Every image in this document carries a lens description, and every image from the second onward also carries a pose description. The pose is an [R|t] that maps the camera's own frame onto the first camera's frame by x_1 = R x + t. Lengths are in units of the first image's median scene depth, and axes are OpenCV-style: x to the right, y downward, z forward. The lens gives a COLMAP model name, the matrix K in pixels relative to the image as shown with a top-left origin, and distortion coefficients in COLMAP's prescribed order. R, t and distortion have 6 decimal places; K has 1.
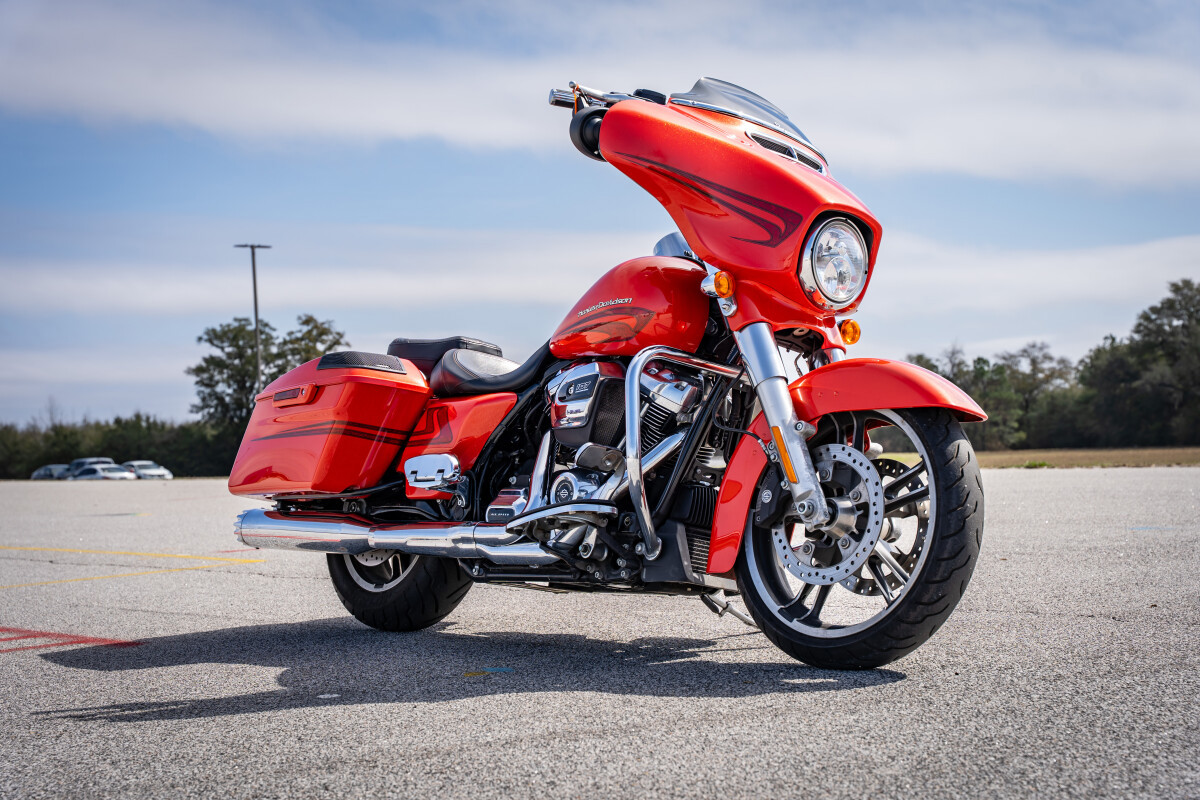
lens RADIAL K [[1862.1, 0, 600.0], [0, 1862.1, 400.0], [0, 0, 1]] dist [-0.004983, -0.008550]
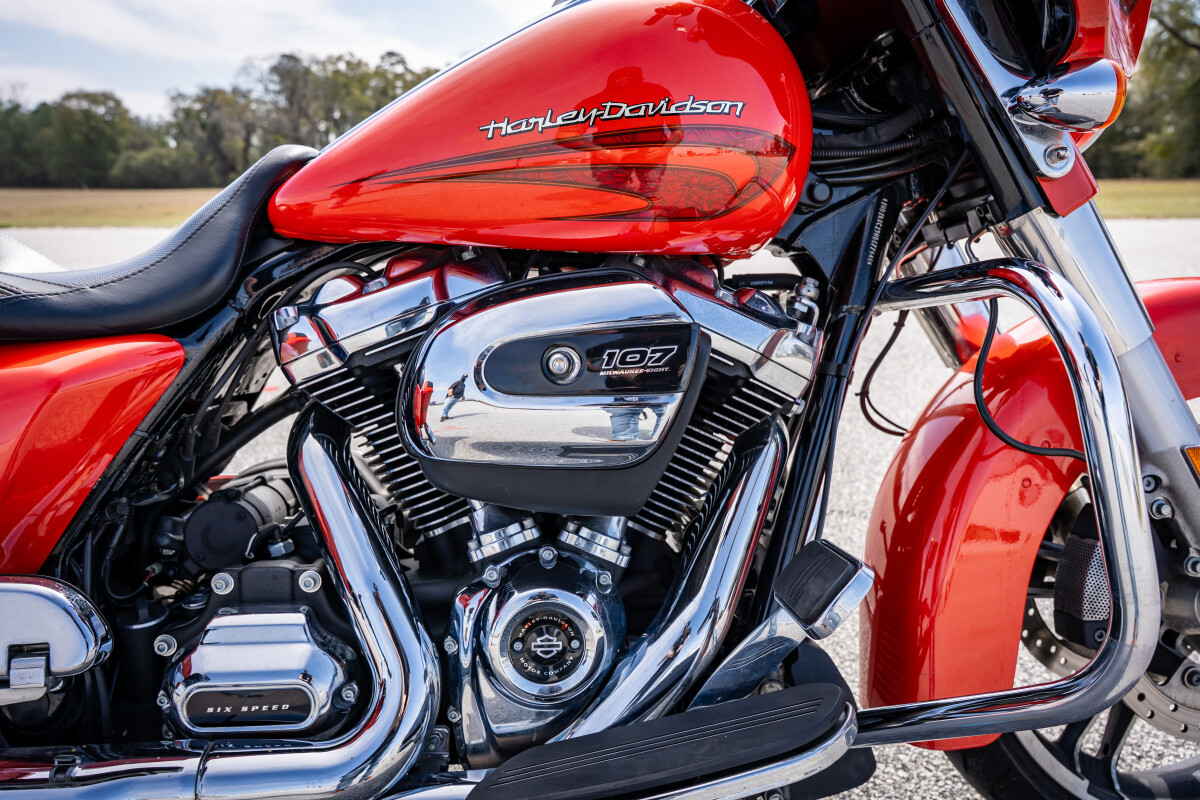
lens RADIAL K [[919.0, 0, 600.0], [0, 919.0, 400.0], [0, 0, 1]] dist [0.004734, 0.000367]
pose [[0.605776, -0.162247, 0.778917, -0.157899], [-0.036601, 0.972268, 0.230986, -0.041439], [-0.794793, -0.168435, 0.583038, 0.970269]]
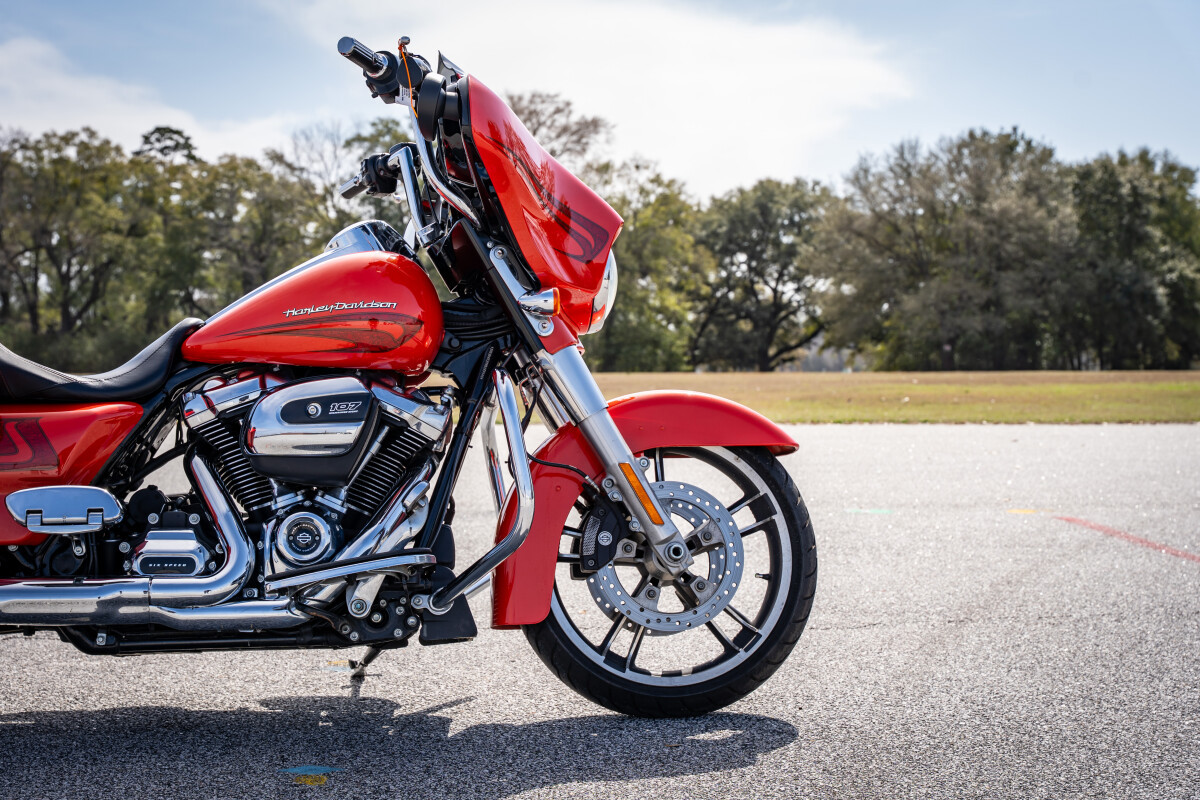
lens RADIAL K [[1819.9, 0, 600.0], [0, 1819.9, 400.0], [0, 0, 1]] dist [0.004941, 0.058152]
pose [[0.585965, 0.013288, 0.810227, -0.632421], [-0.045675, 0.998818, 0.016651, -0.030784], [-0.809048, -0.046764, 0.585879, 0.474986]]
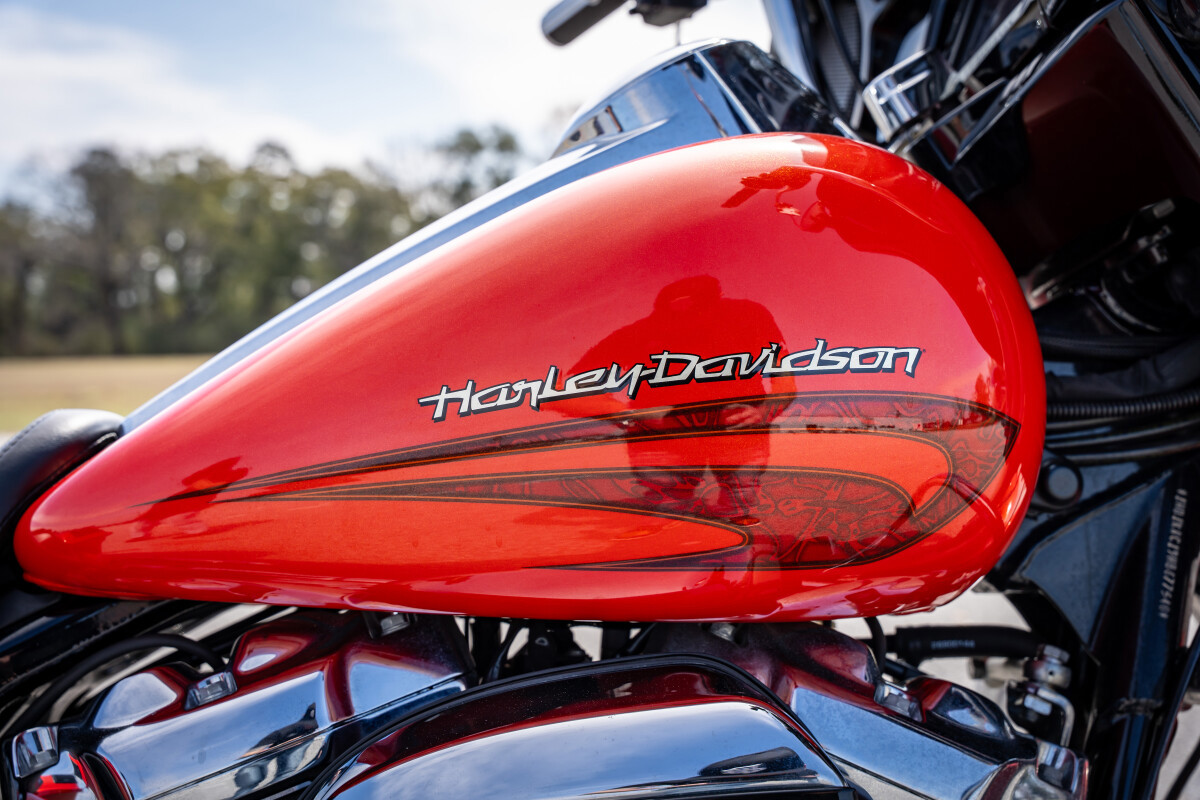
lens RADIAL K [[1607.6, 0, 597.9], [0, 1607.6, 375.2], [0, 0, 1]] dist [0.002873, 0.014854]
pose [[0.615497, -0.000119, 0.788139, -0.141996], [-0.024681, 0.999507, 0.019426, -0.057810], [-0.787753, -0.031409, 0.615190, 0.987201]]
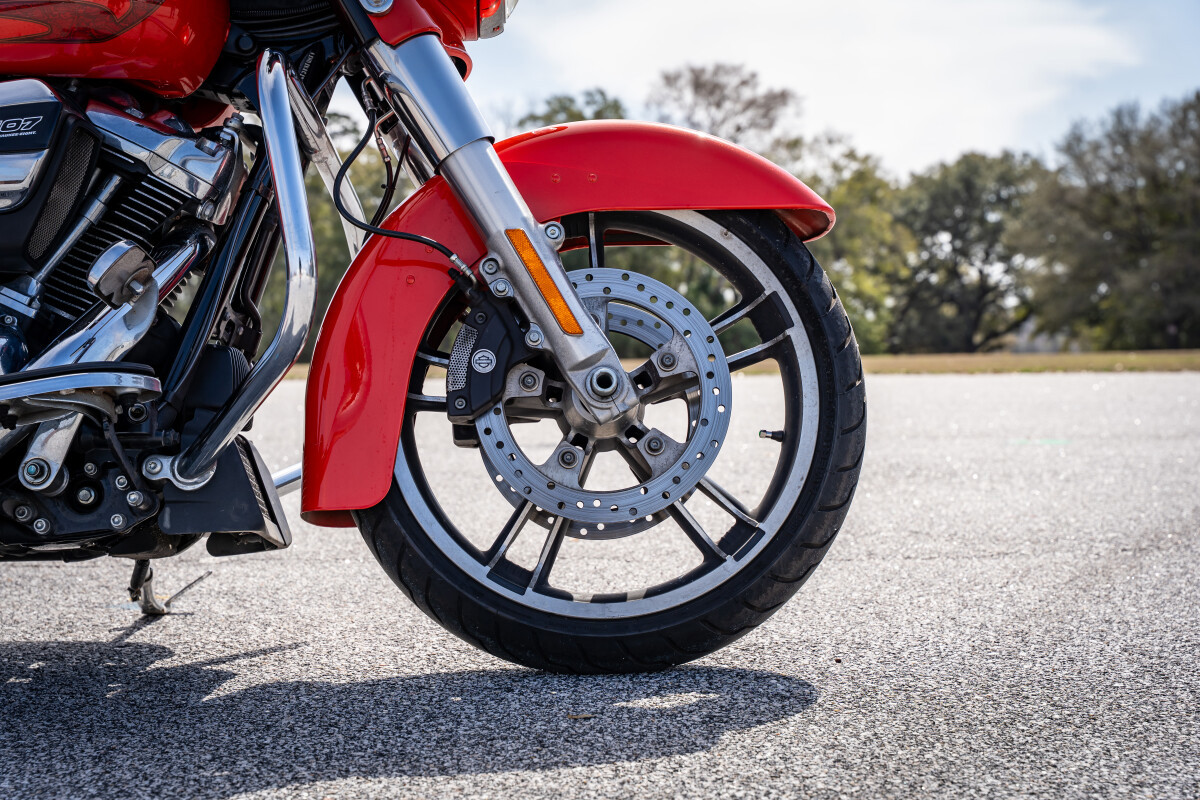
lens RADIAL K [[1934.2, 0, 600.0], [0, 1934.2, 400.0], [0, 0, 1]] dist [-0.007249, 0.138231]
pose [[0.663803, 0.005458, 0.747887, -0.296859], [-0.034592, 0.999127, 0.023412, 0.048294], [-0.747107, -0.041412, 0.663413, 0.603365]]
